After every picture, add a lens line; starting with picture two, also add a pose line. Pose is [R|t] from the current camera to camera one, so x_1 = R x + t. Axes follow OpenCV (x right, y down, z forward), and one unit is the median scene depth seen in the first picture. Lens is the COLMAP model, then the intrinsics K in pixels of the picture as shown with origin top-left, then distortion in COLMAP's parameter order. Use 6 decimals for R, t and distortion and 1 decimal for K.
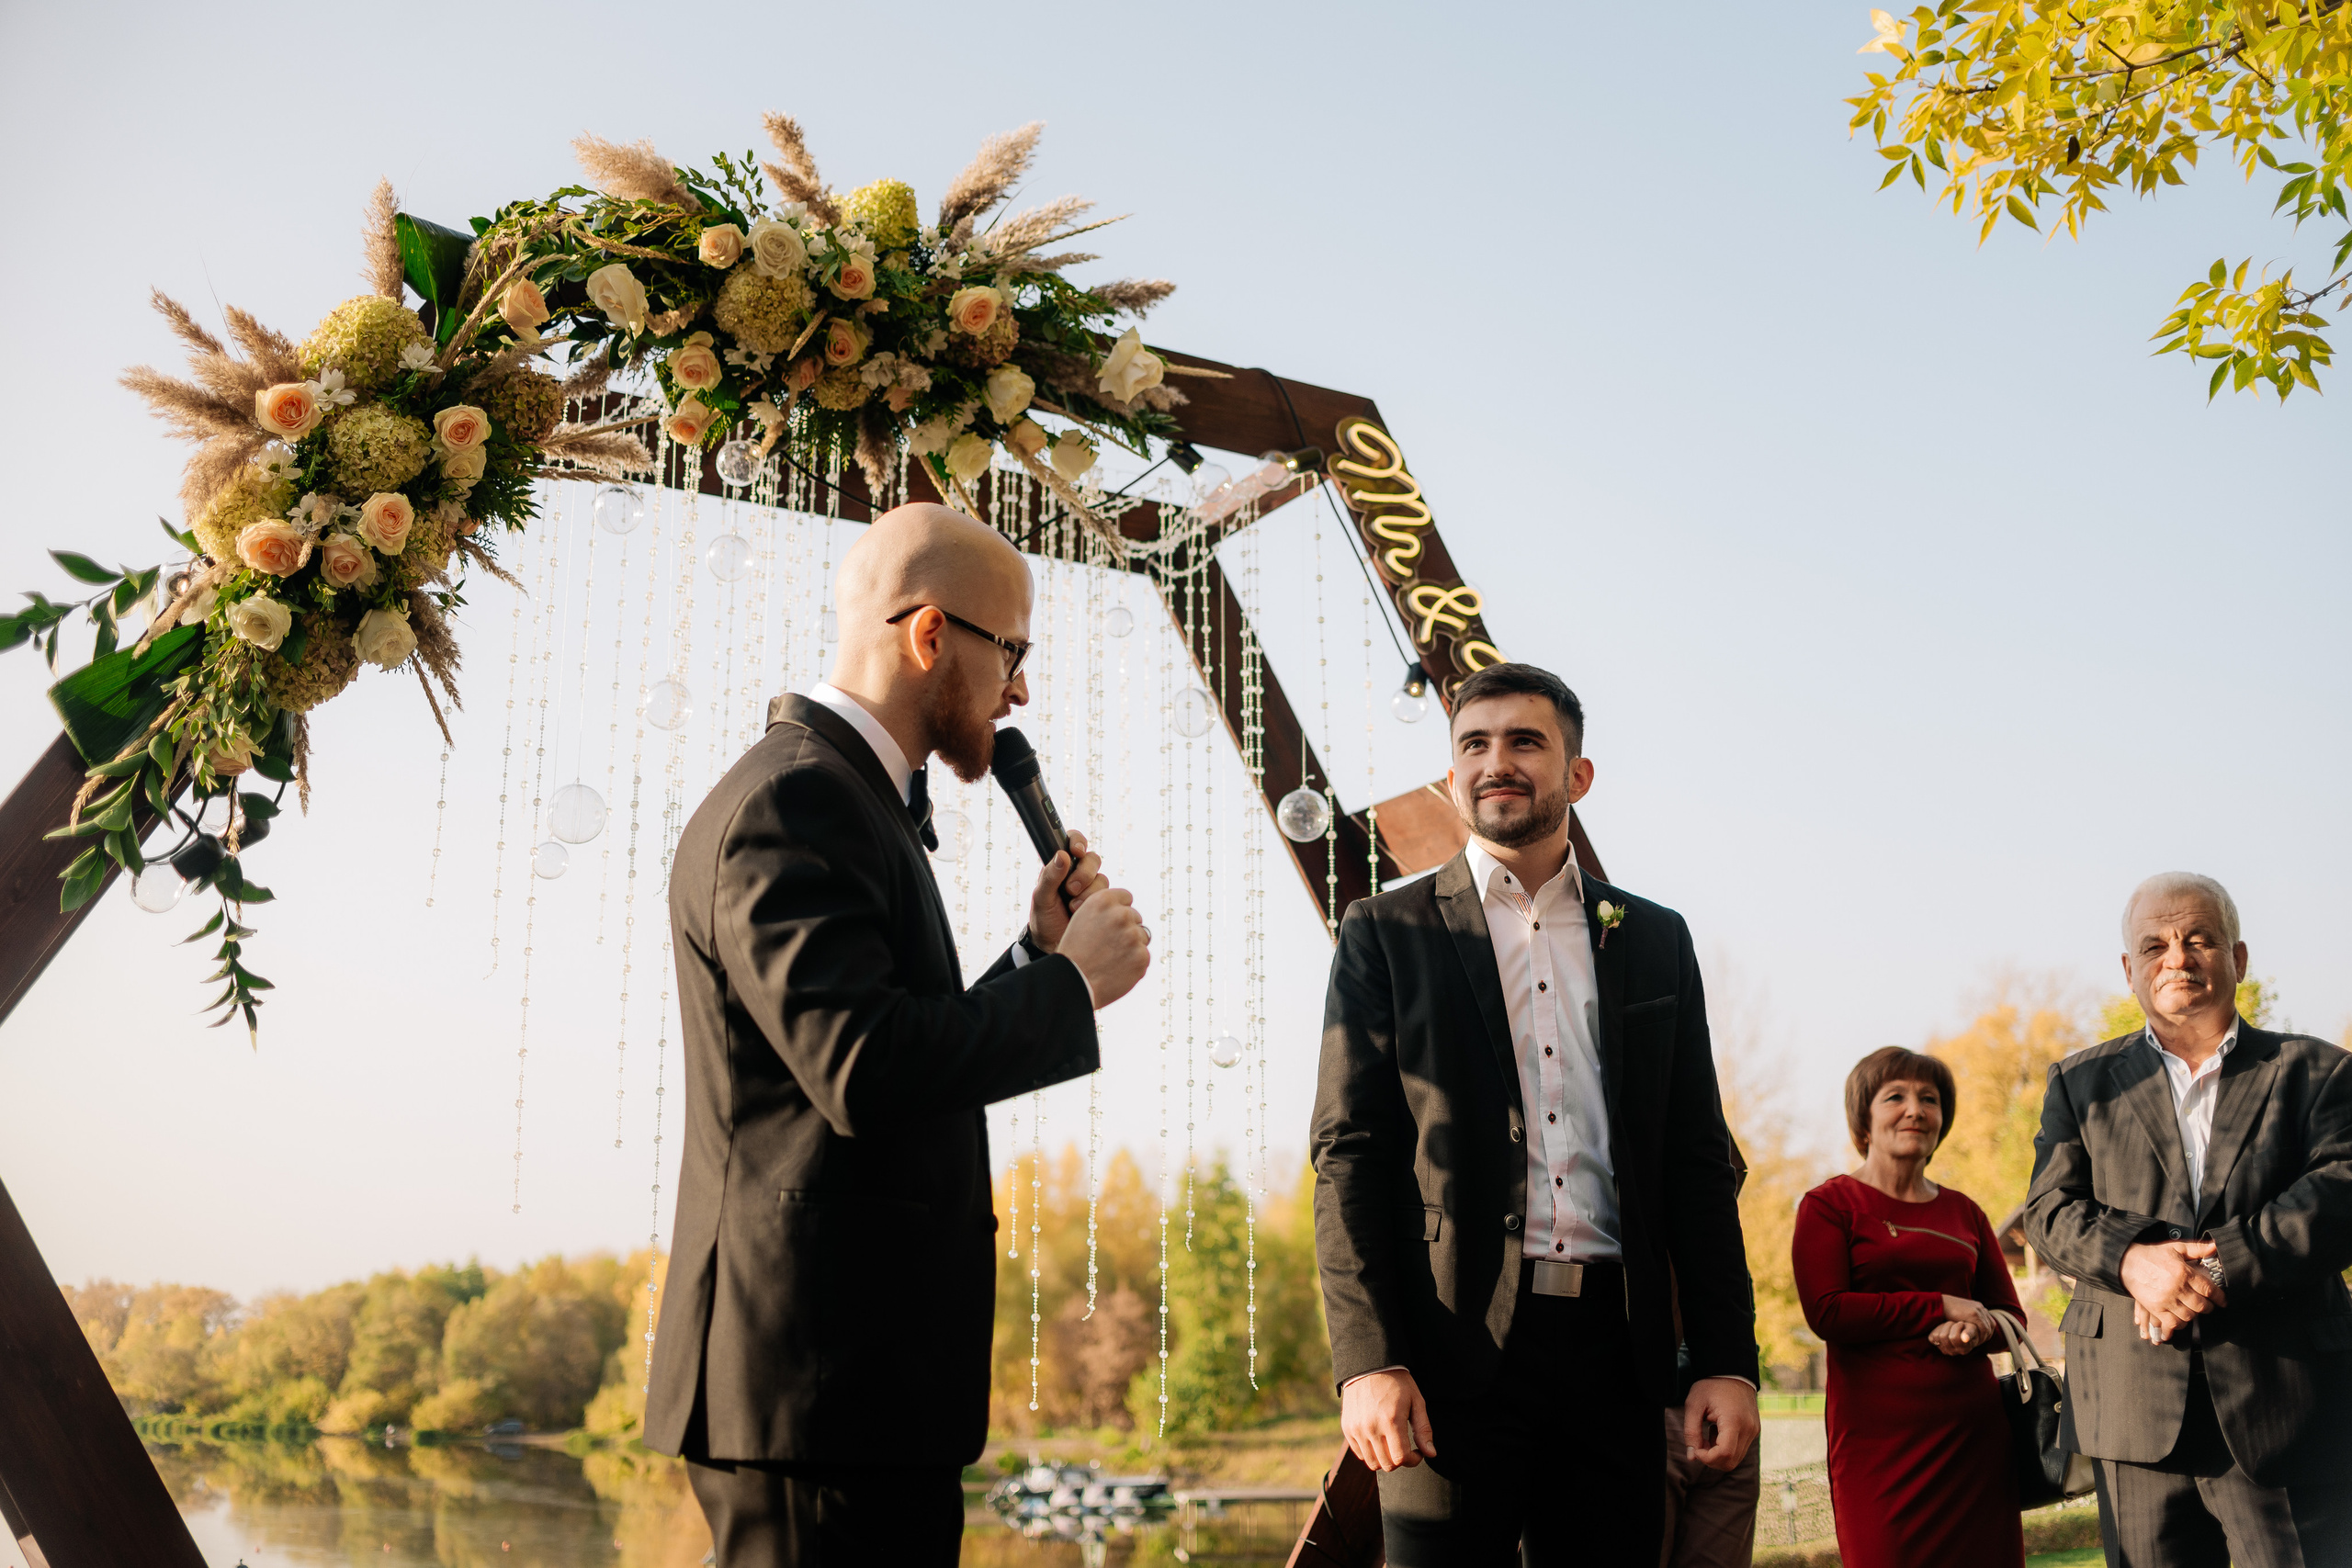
lens RADIAL K [[2357.6, 0, 1176.0], [0, 2357.6, 784.0], [0, 0, 1]] dist [-0.118302, 0.003131]
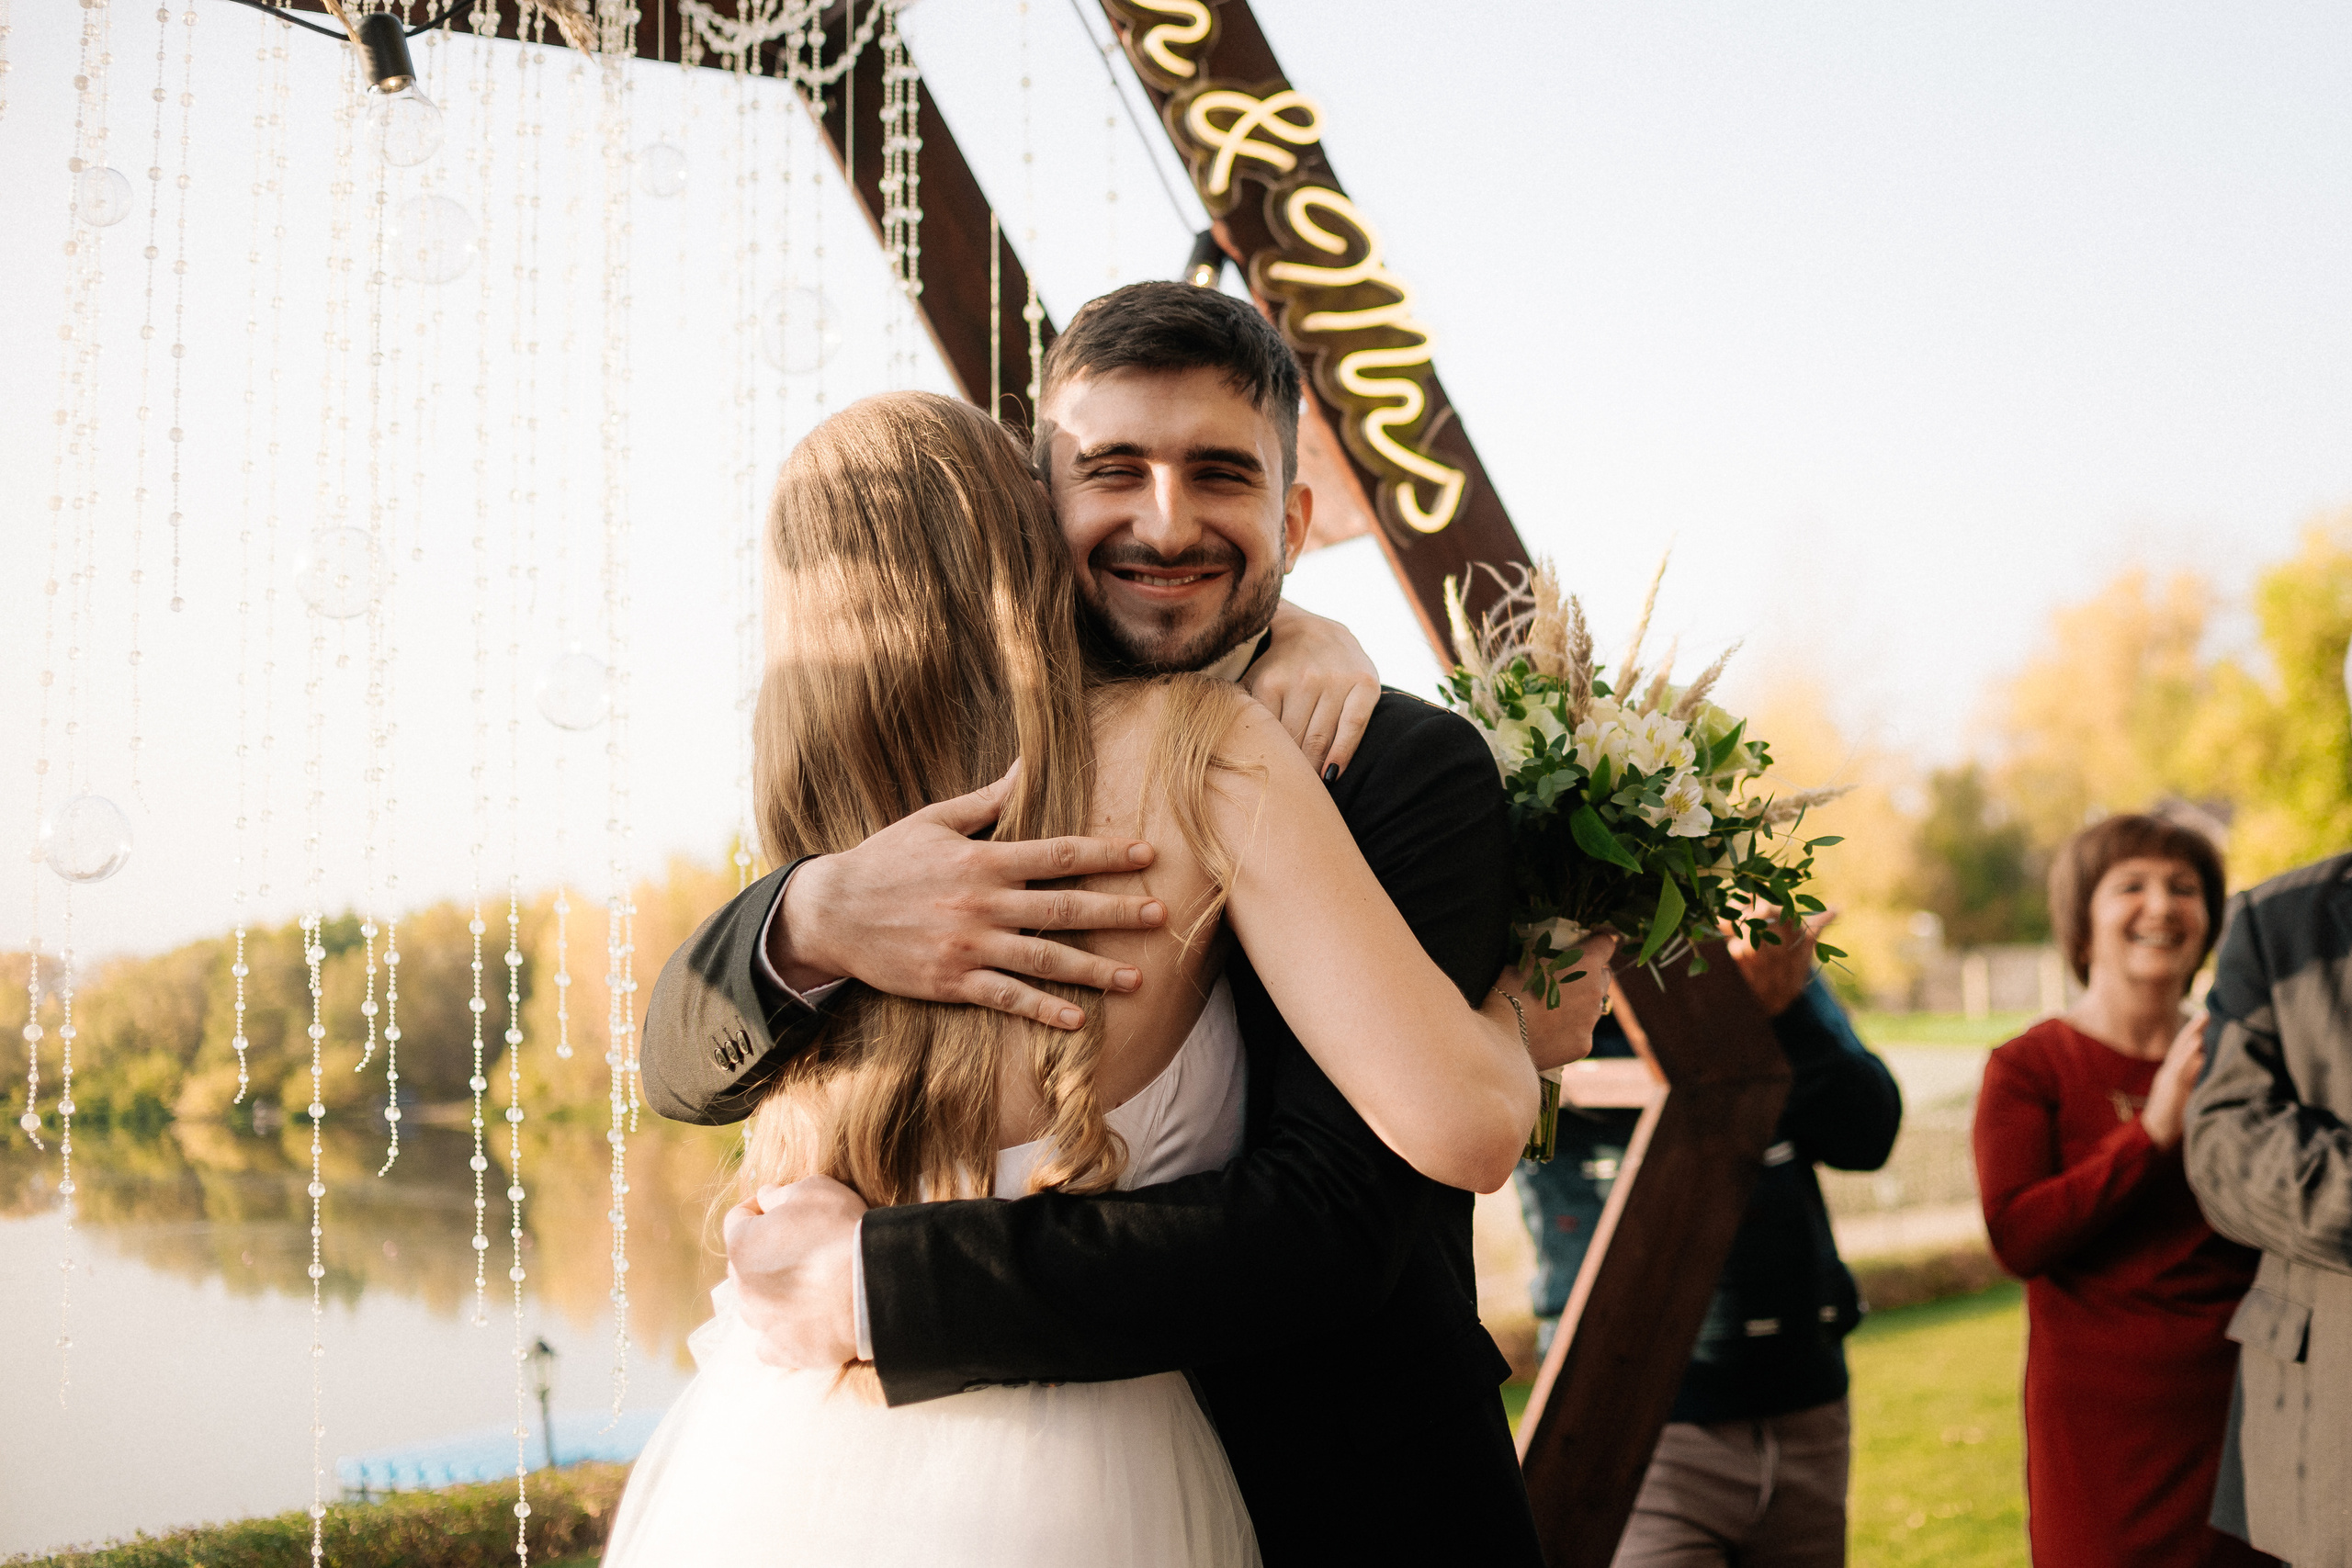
lens RADIAL K [[2773.9, 0, 1429.4], [0, 2773.9, 642.8], [0, 0, 1]] dist [-0.151745, 0.027424]
pose [[0.995390, -0.027098, 0.092002, 0.094019], [0.016063, 0.992809, 0.118629, -0.031560], [-0.094555, -0.116605, 0.988667, 0.336183]]
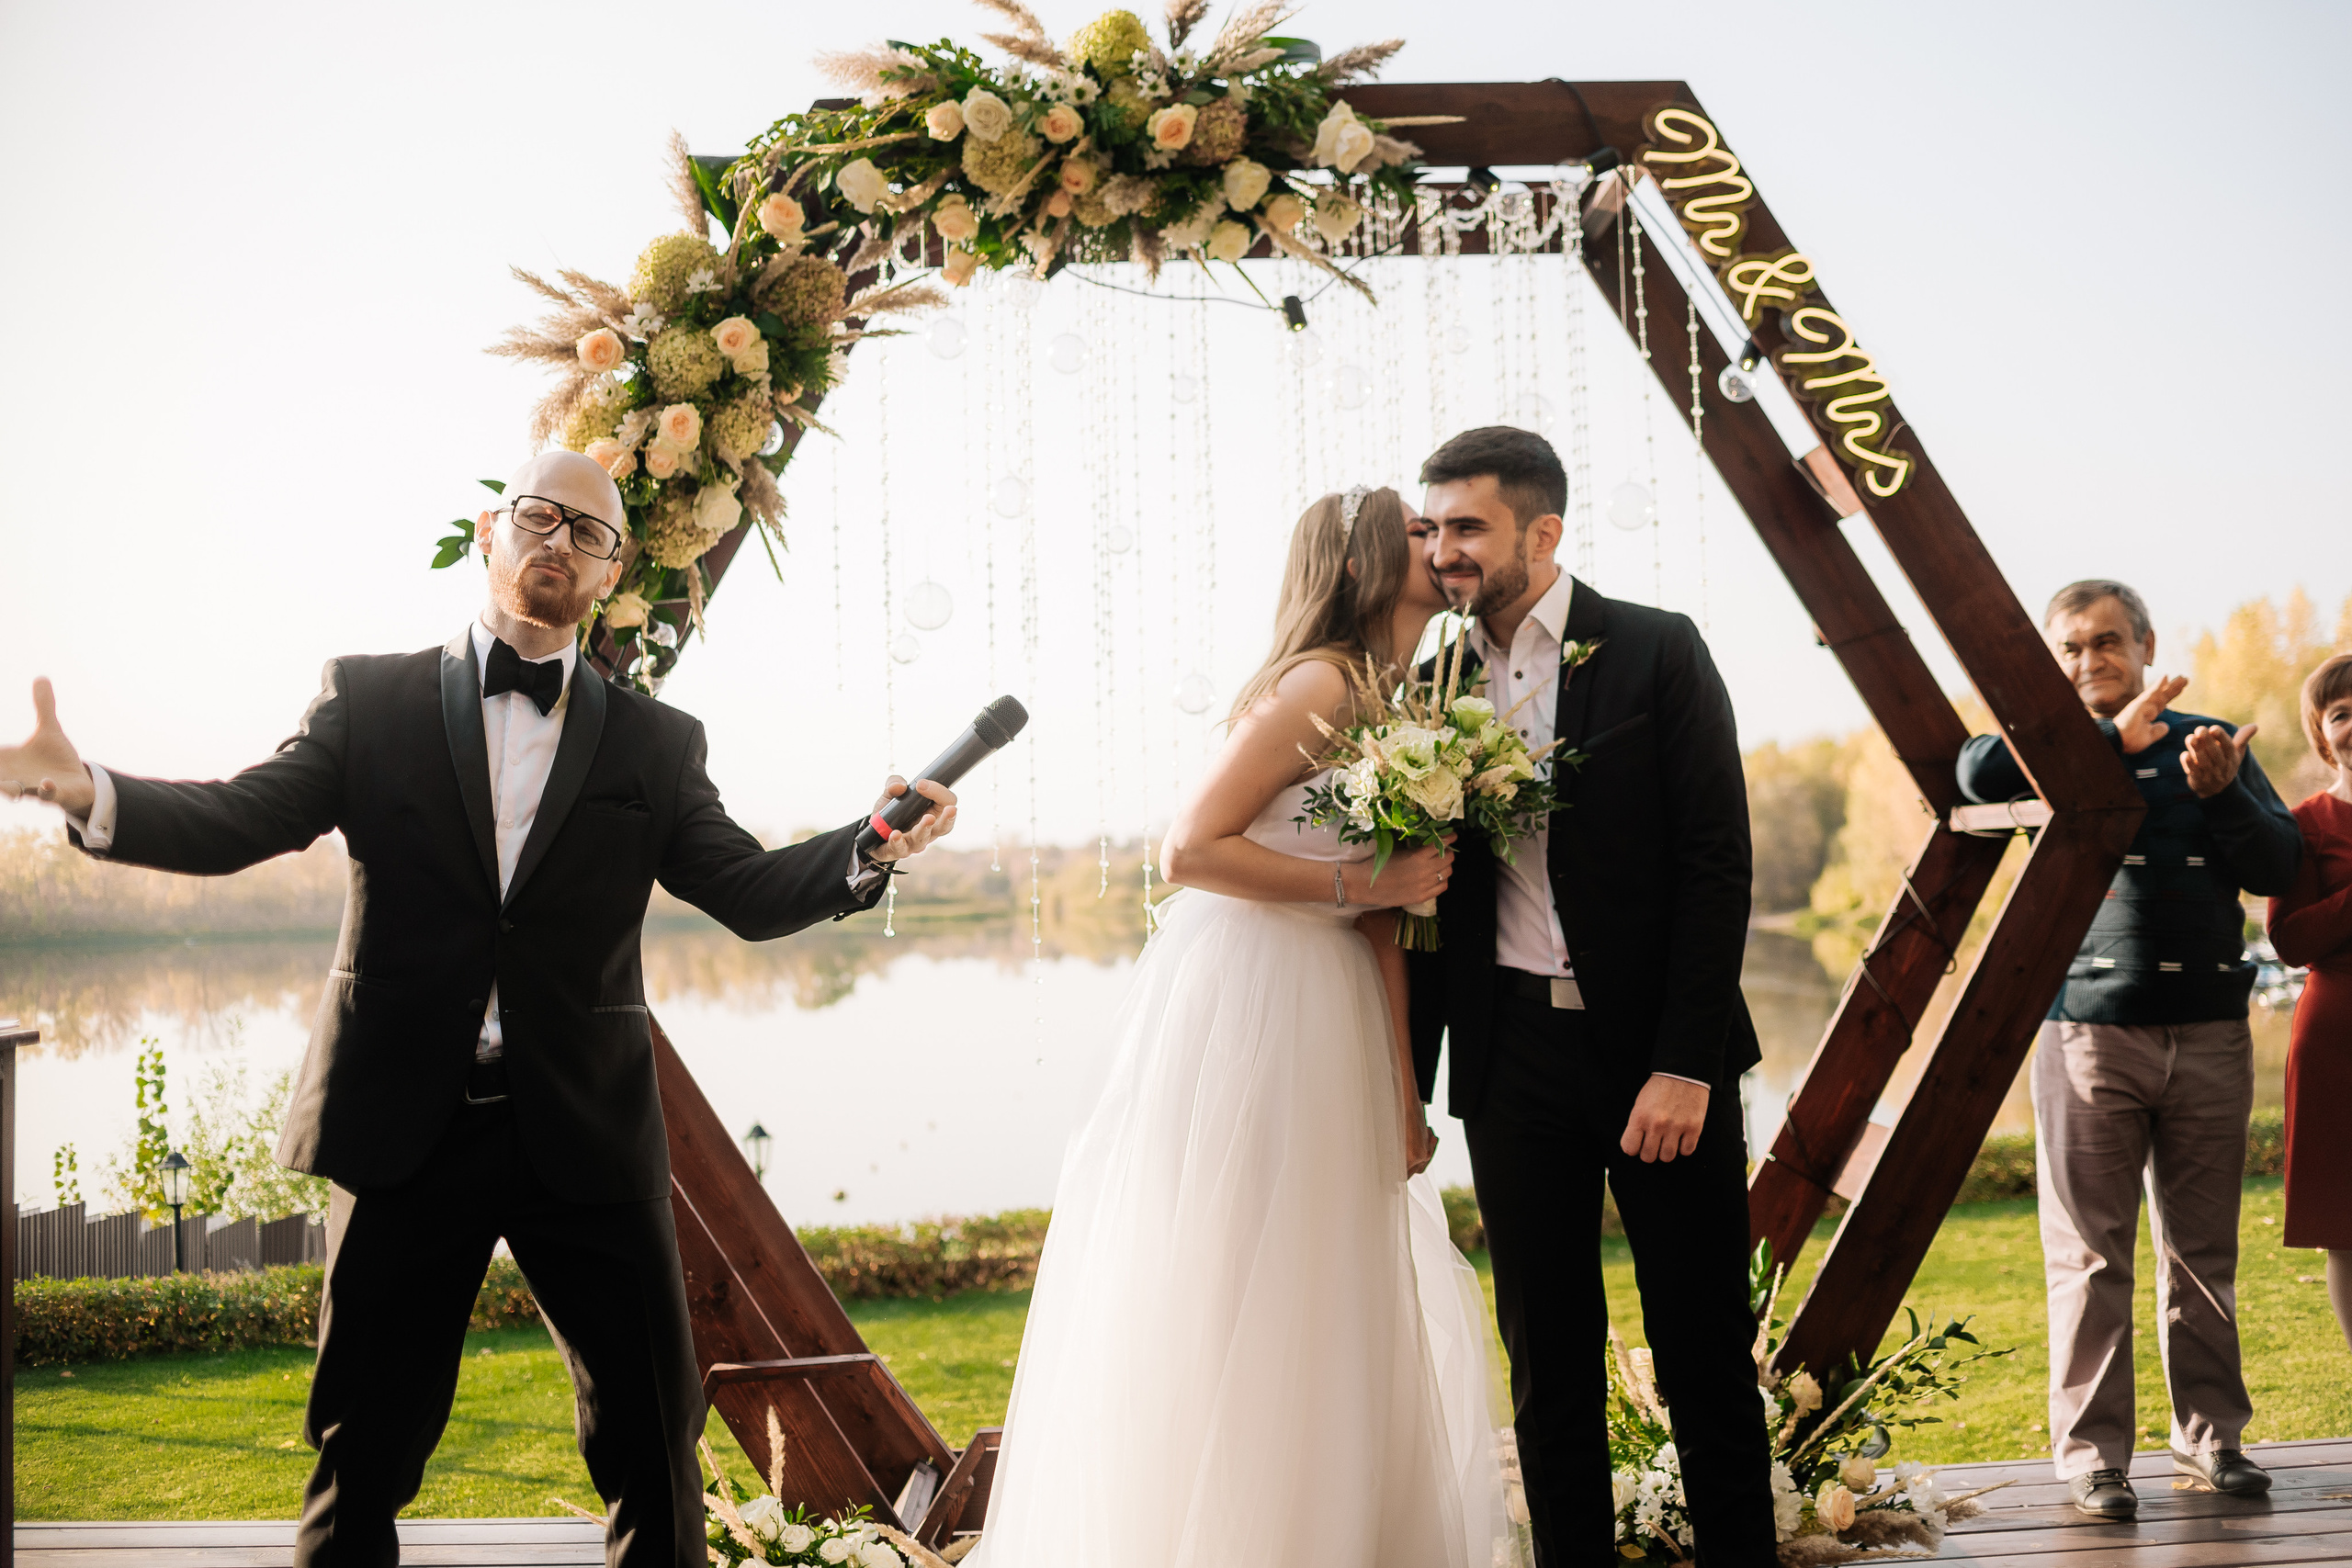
lens RADIAL K [[2412.7, 0, 1277.8], [0, 2412.7, 767.1], [0, 0, 1]] dist [-0.149029, 0.019768]
pose [[0.894525, -0.047363, -0.444501, 0.379957], [0.140137, 0.973958, 0.178237, -0.085511], [0.424483, -0.221728, 0.877867, -0.036306]]
